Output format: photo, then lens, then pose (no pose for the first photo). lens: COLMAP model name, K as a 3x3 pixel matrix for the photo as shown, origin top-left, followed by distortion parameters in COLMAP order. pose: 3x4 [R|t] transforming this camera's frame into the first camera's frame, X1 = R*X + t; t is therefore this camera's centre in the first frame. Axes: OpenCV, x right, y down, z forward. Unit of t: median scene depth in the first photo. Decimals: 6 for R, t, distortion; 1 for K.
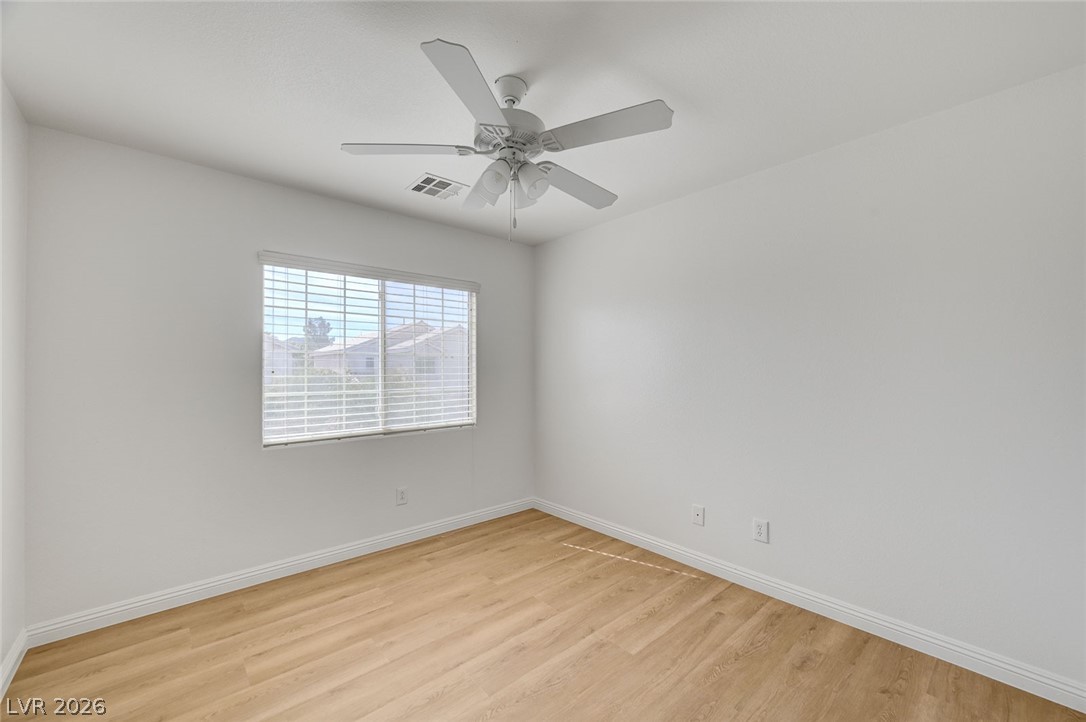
lens RADIAL K [[432.9, 0, 545.9], [0, 432.9, 362.8], [0, 0, 1]] dist [-0.002553, -0.000266]
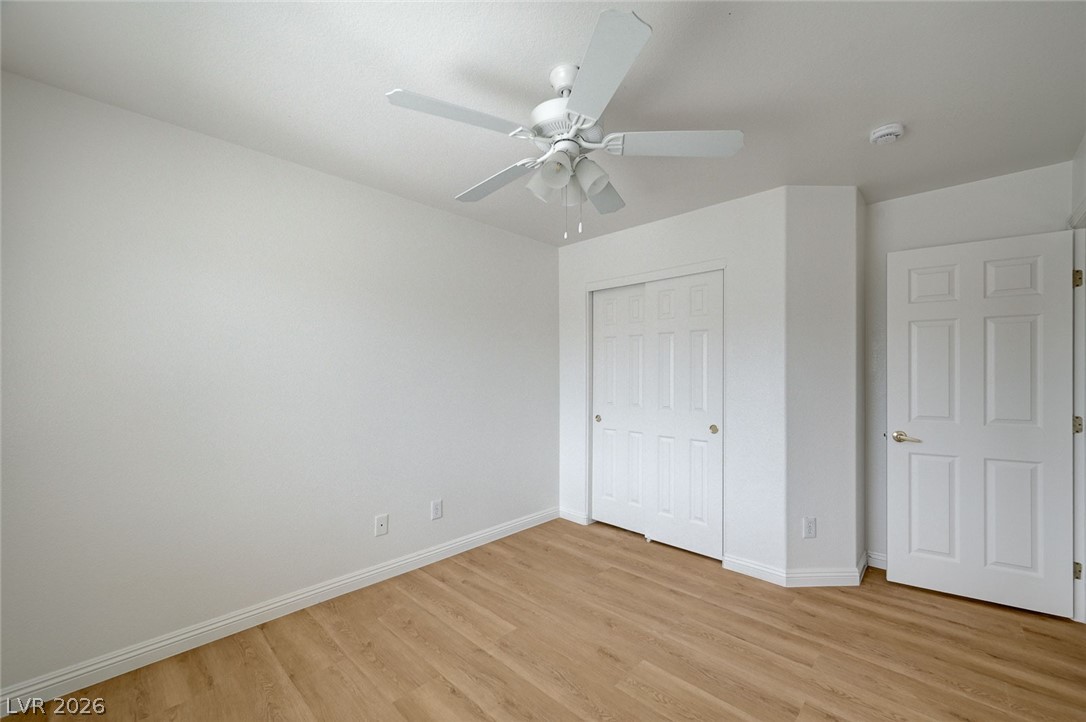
lens RADIAL K [[432.9, 0, 546.1], [0, 432.9, 367.4], [0, 0, 1]] dist [-0.002553, -0.000266]
pose [[-0.073504, 0.006766, 0.997272, -0.768379], [-0.010390, 0.999918, -0.007550, -0.005678], [-0.997241, -0.010916, -0.073427, 0.820425]]
